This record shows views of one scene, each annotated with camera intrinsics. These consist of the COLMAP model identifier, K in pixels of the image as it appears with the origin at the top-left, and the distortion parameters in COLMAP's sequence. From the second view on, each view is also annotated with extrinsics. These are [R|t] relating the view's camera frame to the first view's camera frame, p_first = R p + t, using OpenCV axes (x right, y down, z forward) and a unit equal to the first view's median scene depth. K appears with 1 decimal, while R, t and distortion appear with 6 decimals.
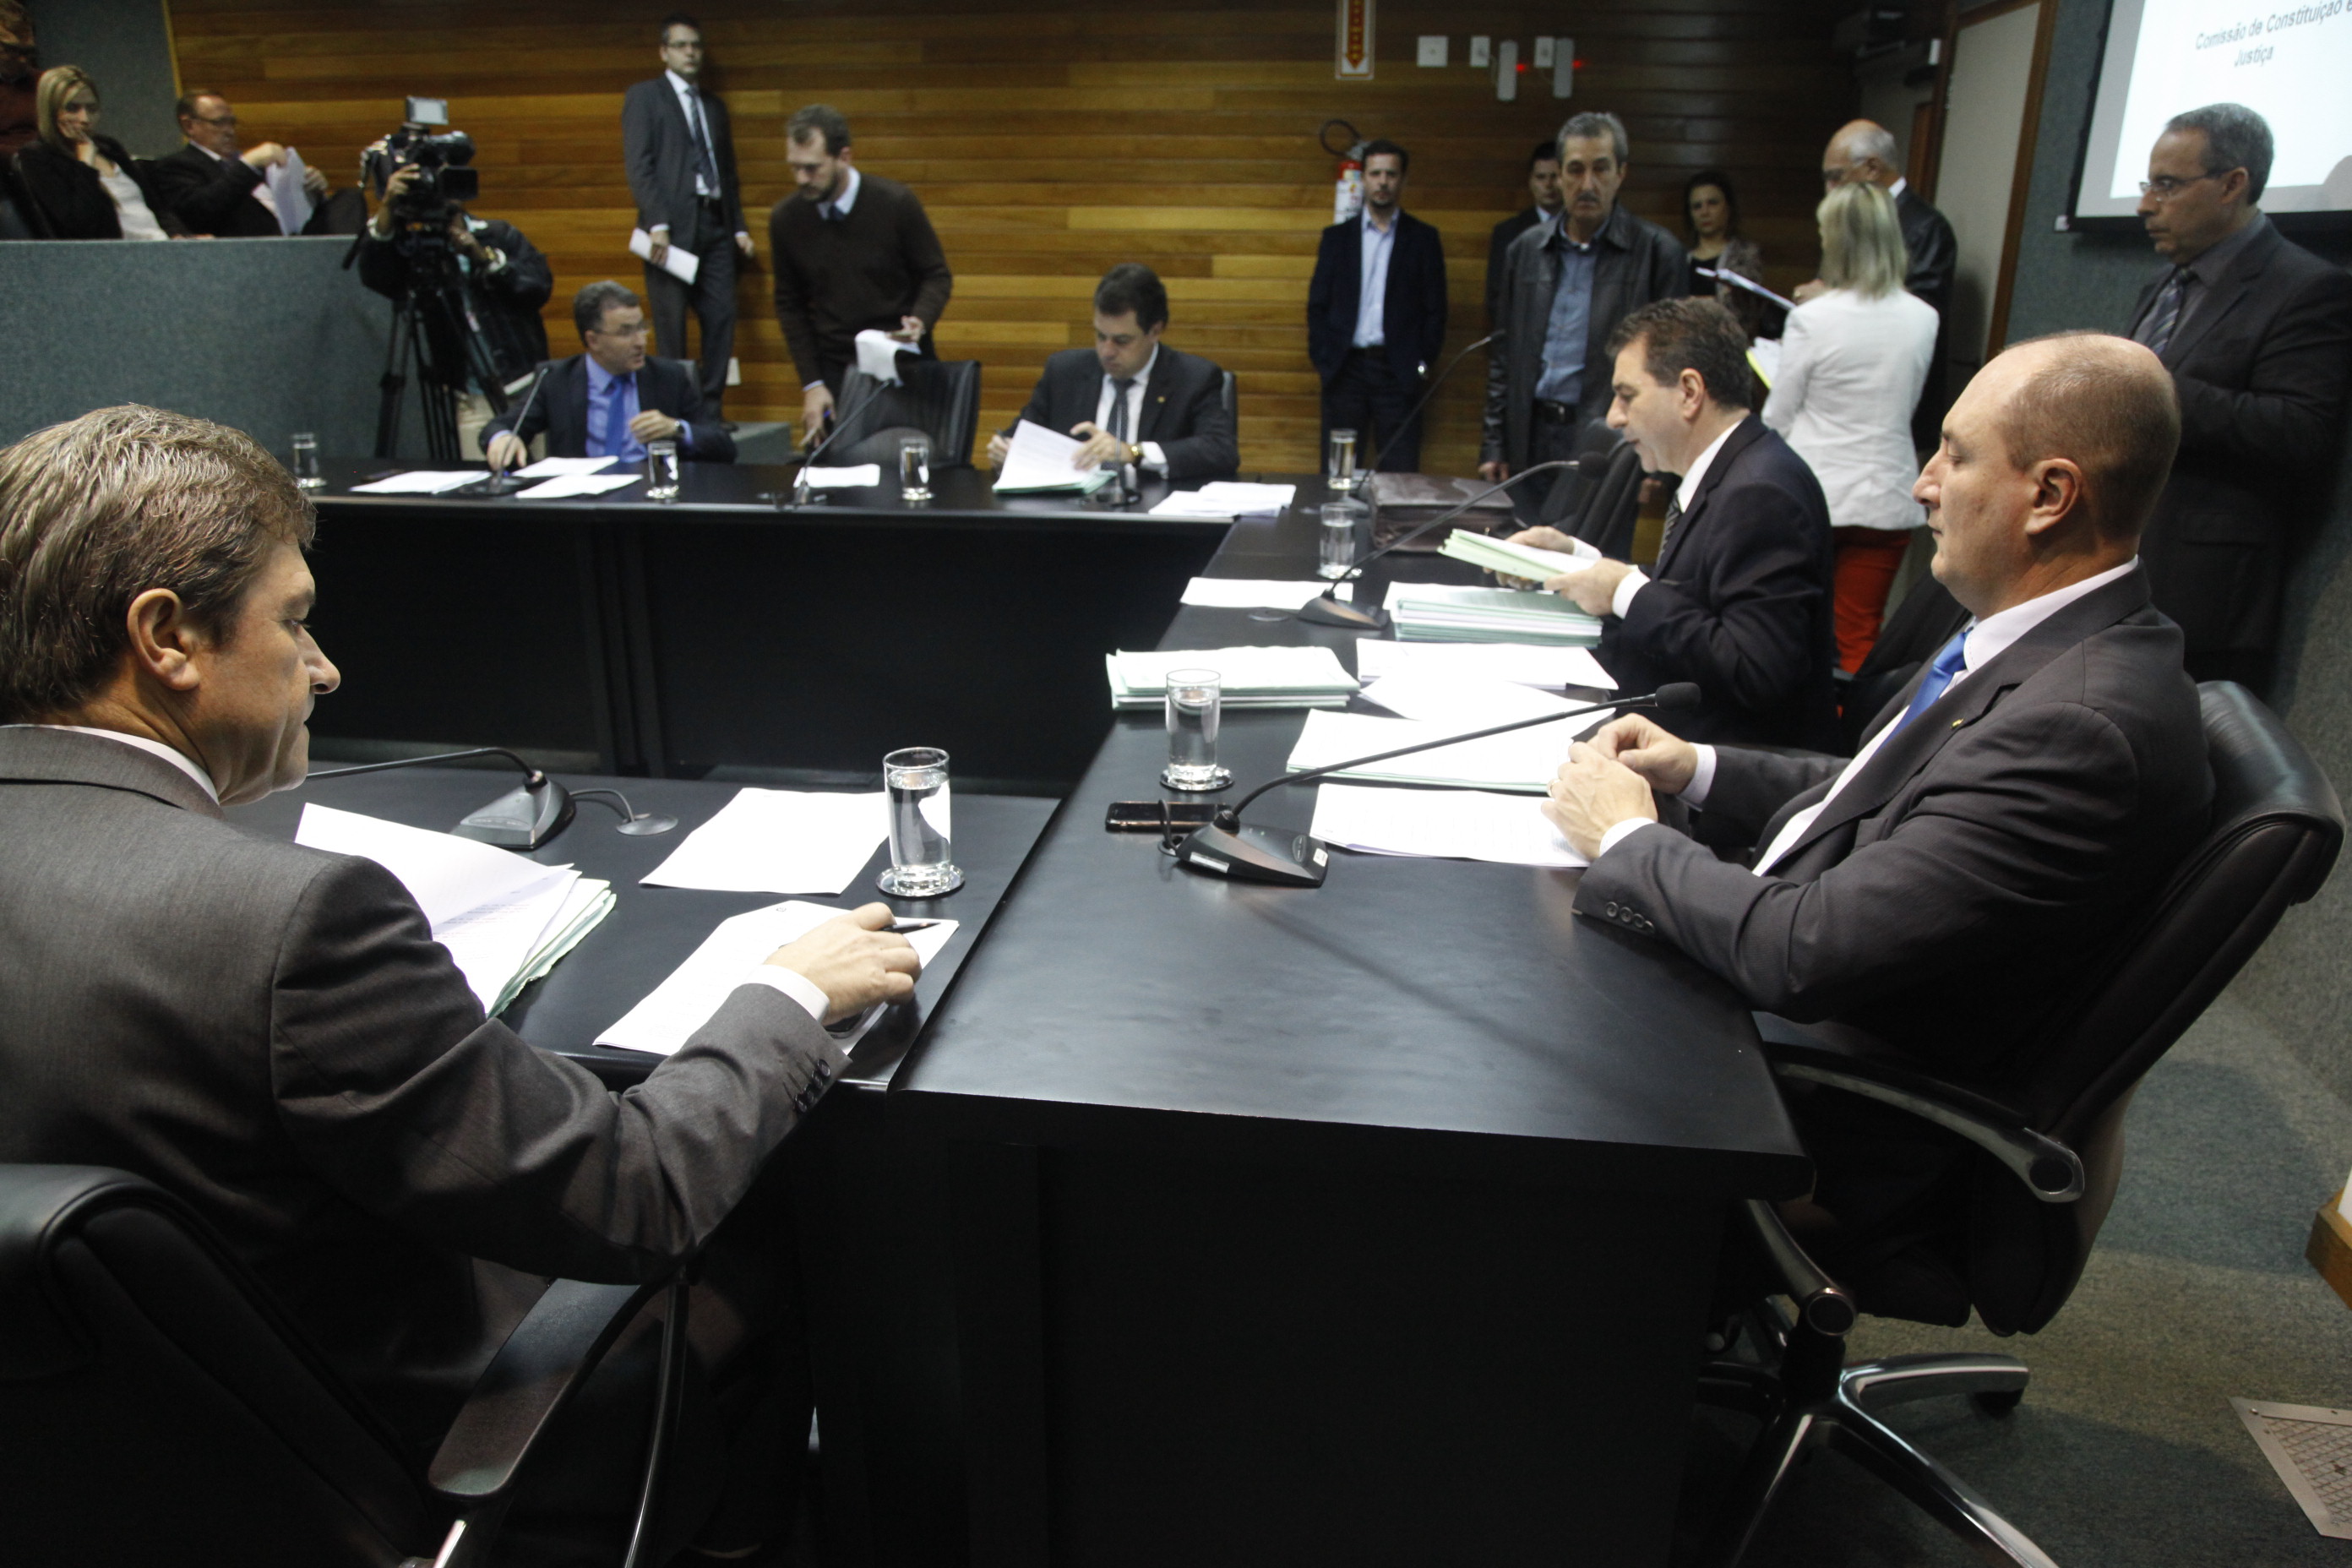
lens RADIAL K [[1653.8, 0, 1156.8], [0, 1653.8, 787.7], [0, 0, 1]] dist [-0.115823, 0.066825]
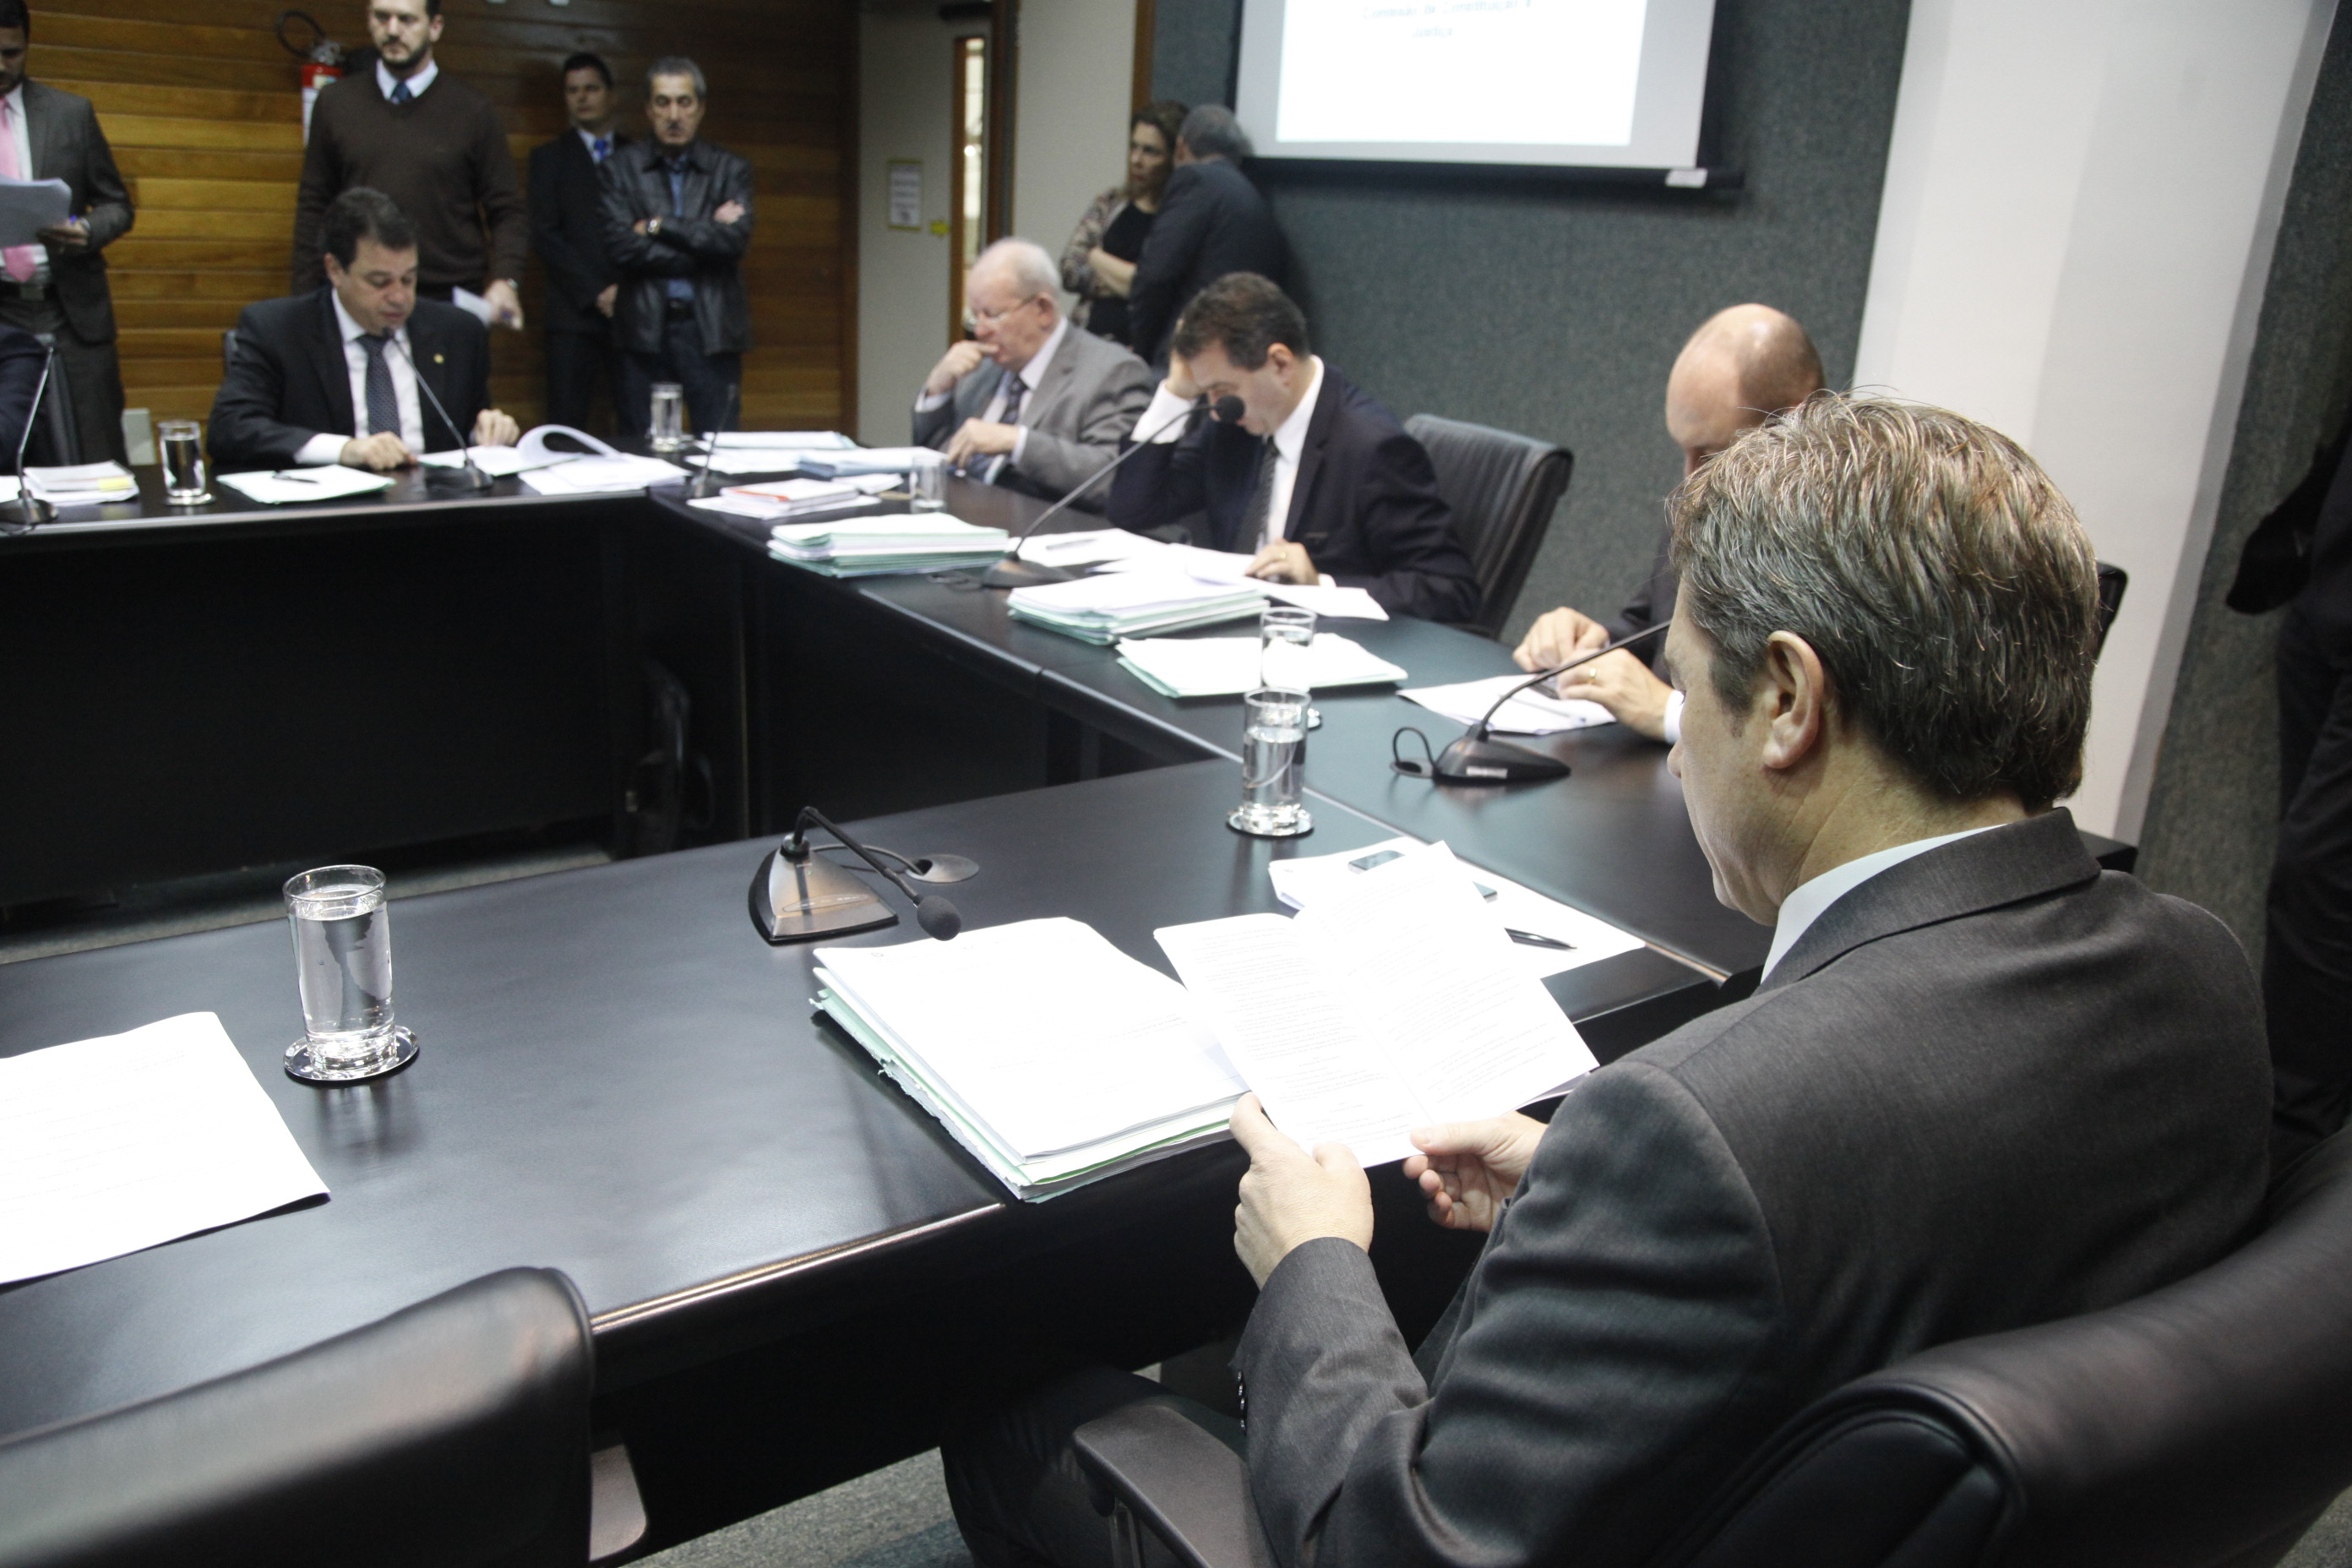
lens RADIAL K [[1812.3, 0, 1182.2], [0, 1812.3, 783.7], [0, 0, 1]] dist [-0.059253, 0.028833]
pose [[0.724948, -0.187230, 0.662869, -0.287963], [0.184094, 0.980007, 0.075472, -0.023198], [-0.663747, 0.067317, 0.744922, 0.088638]]
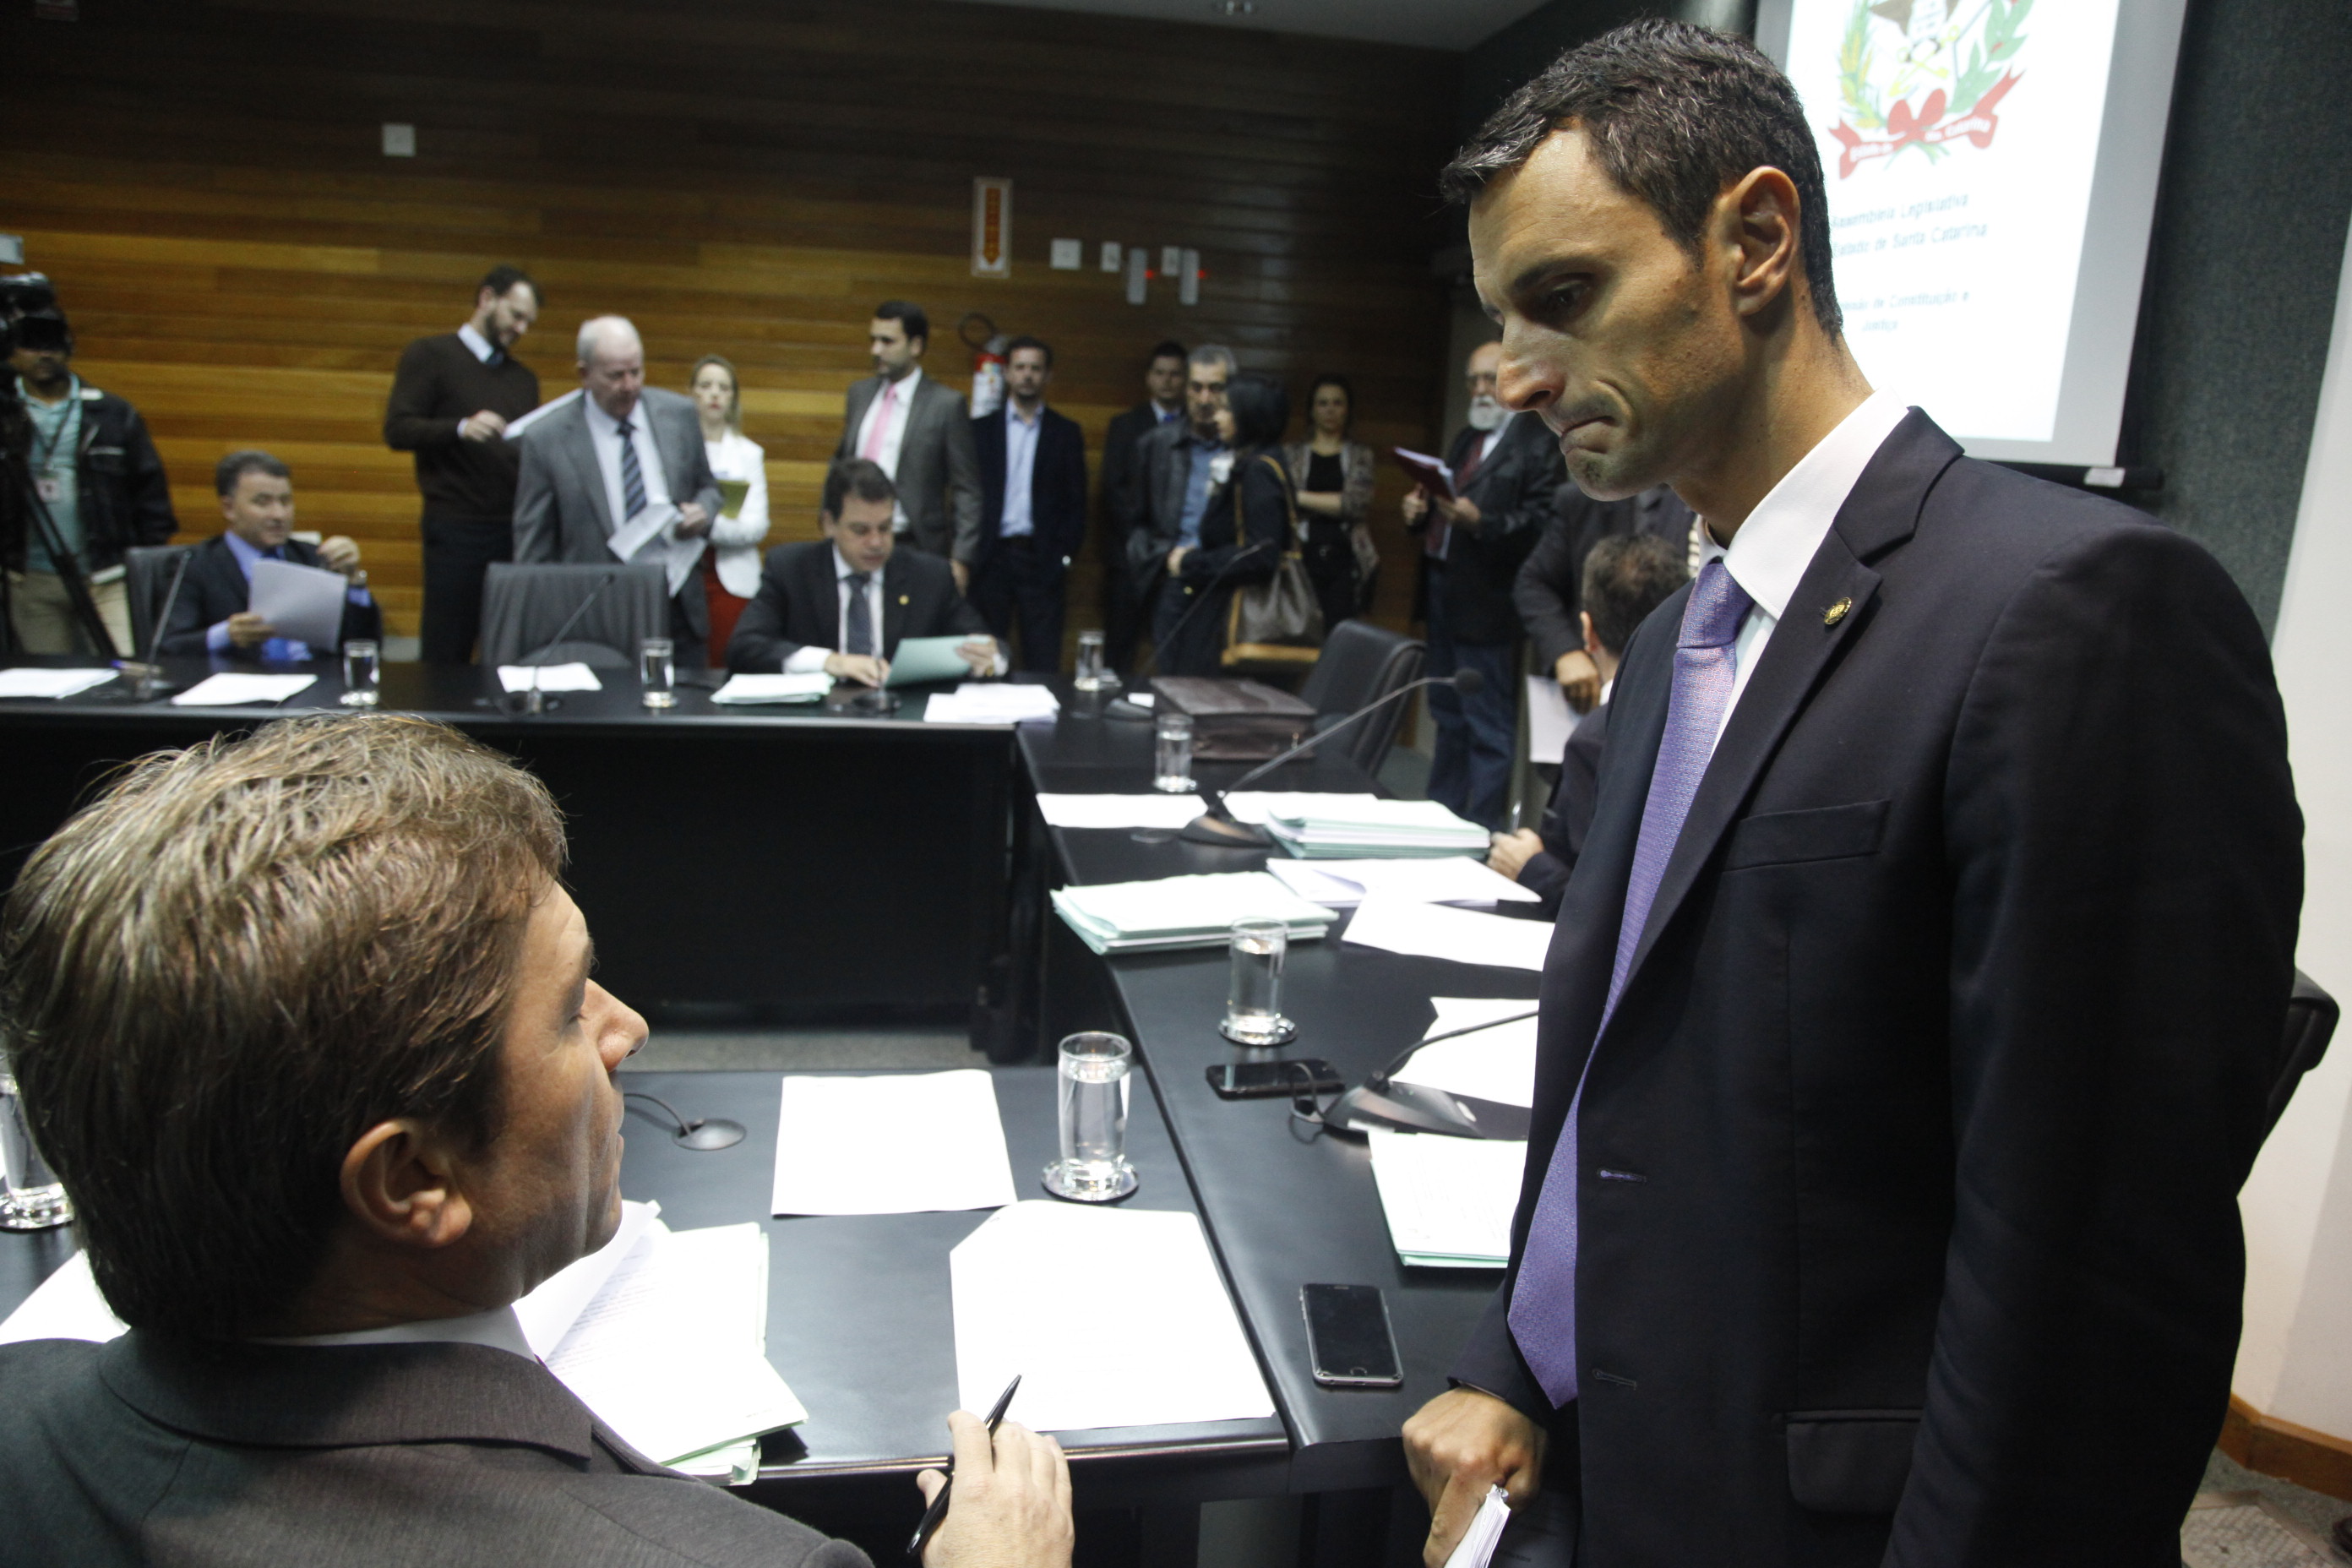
lens RADIAL K [[1653.8, 0, 1173.2], [0, 1653.8, 744.4], [0, 0, 1]] dist [-0.115823, 0.066825]
pose [[0.949761, -0.016504, 0.312541, -0.121565], [0.055560, 0.991638, -0.116476, -0.023518], [-0.308005, 0.127989, 0.942736, 0.038634]]
